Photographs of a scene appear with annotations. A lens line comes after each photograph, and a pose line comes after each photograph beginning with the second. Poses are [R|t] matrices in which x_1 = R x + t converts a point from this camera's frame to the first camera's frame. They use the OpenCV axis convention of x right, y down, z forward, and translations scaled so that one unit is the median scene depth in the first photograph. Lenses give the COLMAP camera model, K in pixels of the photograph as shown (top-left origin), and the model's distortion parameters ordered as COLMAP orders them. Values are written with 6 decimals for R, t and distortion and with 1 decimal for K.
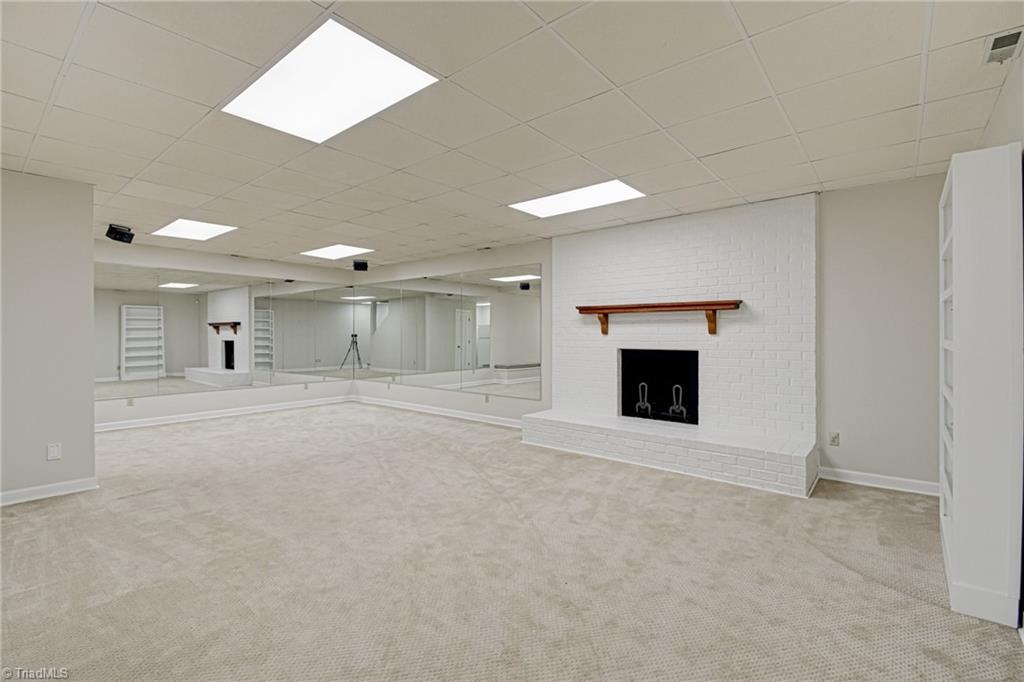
lens RADIAL K [[459.0, 0, 510.8], [0, 459.0, 340.0], [0, 0, 1]] dist [-0.004787, -0.001449]
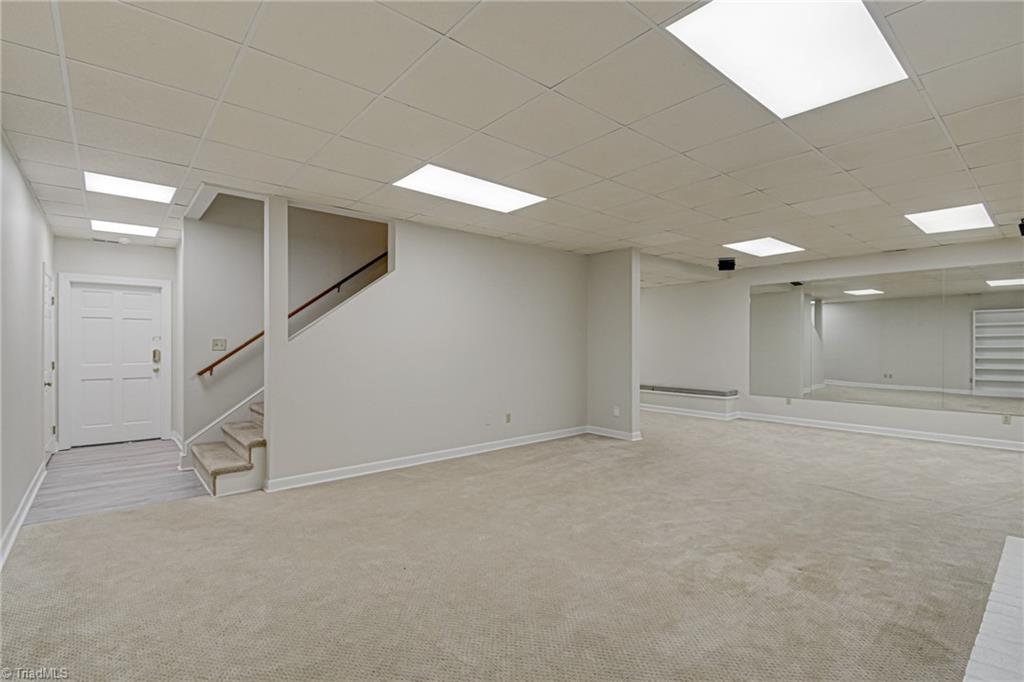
lens RADIAL K [[459.0, 0, 511.5], [0, 459.0, 340.2], [0, 0, 1]] dist [-0.004787, -0.001449]
pose [[-0.190765, -0.009545, -0.981589, 0.374418], [-0.013150, 0.999888, -0.007167, -0.001488], [0.981548, 0.011540, -0.190869, 0.471084]]
